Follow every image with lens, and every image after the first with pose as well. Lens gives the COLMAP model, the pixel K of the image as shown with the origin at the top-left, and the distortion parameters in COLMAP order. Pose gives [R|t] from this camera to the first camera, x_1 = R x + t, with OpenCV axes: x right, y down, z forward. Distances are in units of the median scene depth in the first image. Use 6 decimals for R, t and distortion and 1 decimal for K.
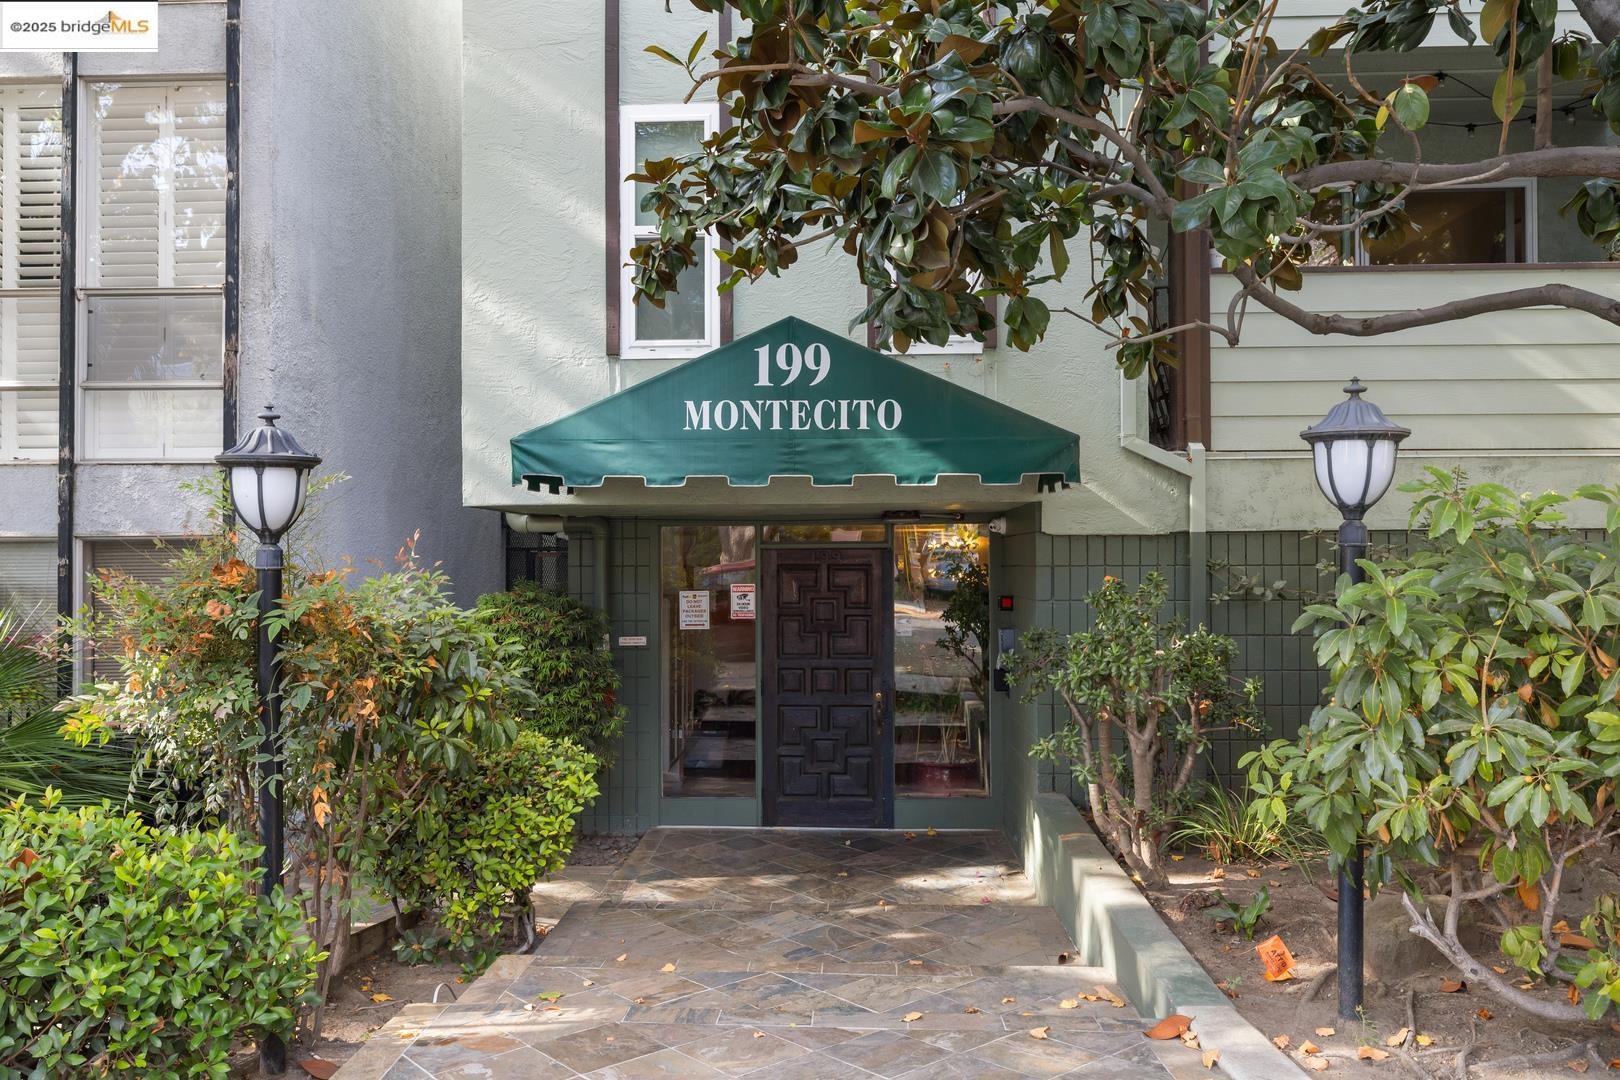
lens RADIAL K [[1177.5, 0, 809.1], [0, 1177.5, 537.0], [0, 0, 1]] dist [-0.009473, -0.003952]
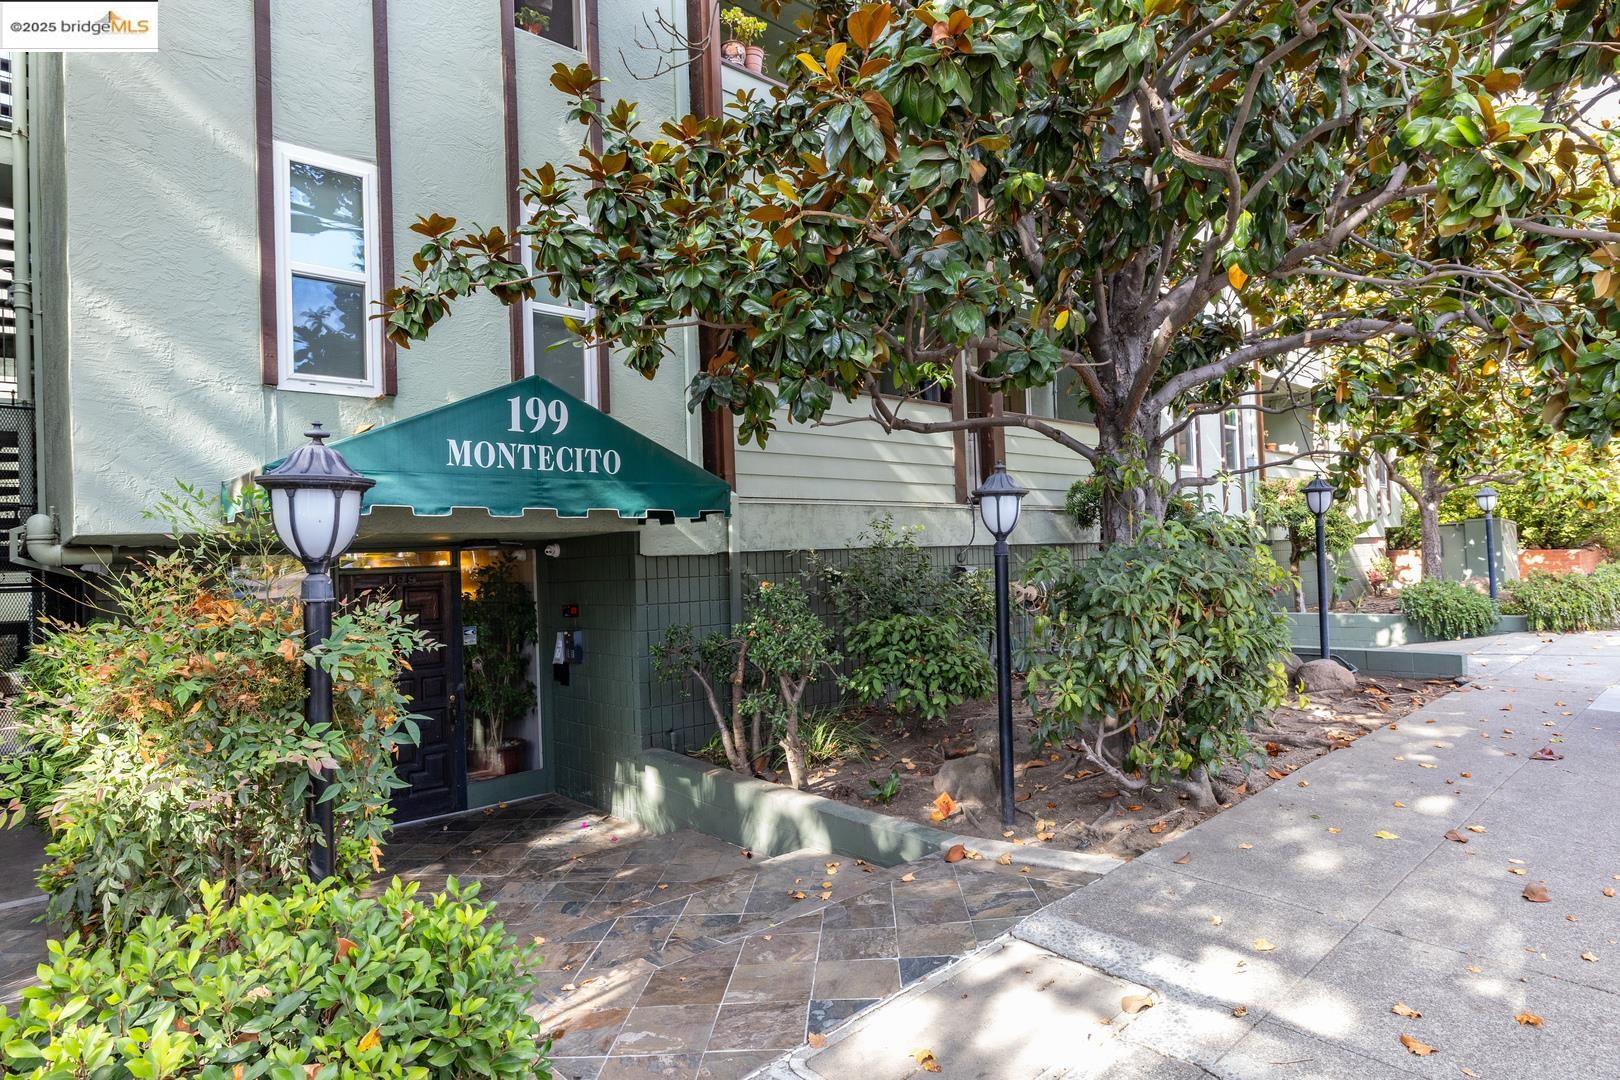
lens RADIAL K [[910.0, 0, 809.3], [0, 910.0, 535.5], [0, 0, 1]] dist [-0.000810, -0.001157]
pose [[0.707994, -0.001325, 0.706217, -0.471601], [0.021631, 0.999570, -0.019809, -0.000809], [-0.705887, 0.029301, 0.707718, 0.156823]]
